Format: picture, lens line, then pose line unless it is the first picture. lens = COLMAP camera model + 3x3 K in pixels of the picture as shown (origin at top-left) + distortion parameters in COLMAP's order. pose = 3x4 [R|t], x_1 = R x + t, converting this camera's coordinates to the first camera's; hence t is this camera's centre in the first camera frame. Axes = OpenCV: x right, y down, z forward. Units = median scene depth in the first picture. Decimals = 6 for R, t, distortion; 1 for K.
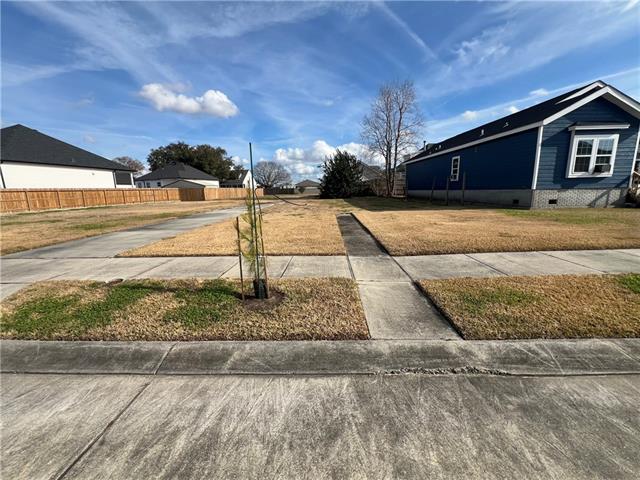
lens RADIAL K [[255.9, 0, 317.9], [0, 255.9, 236.9], [0, 0, 1]] dist [-0.002358, 0.000272]
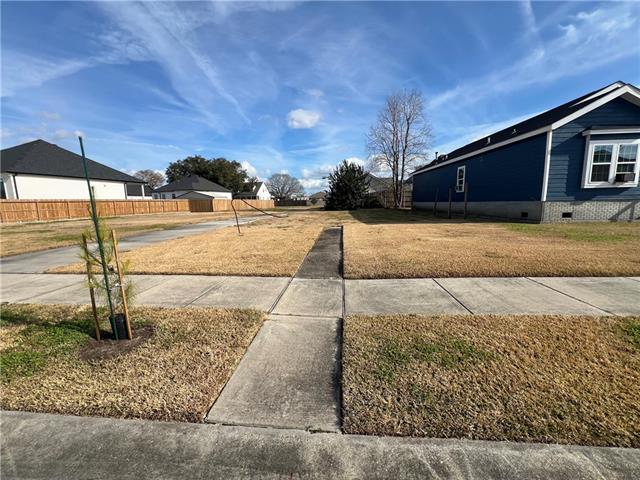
lens RADIAL K [[255.7, 0, 318.0], [0, 255.7, 237.0], [0, 0, 1]] dist [-0.000961, -0.000200]
pose [[0.998156, 0.011103, -0.059673, 0.116132], [-0.013773, 0.998913, -0.044526, -0.011087], [0.059114, 0.045266, 0.997224, 0.072793]]
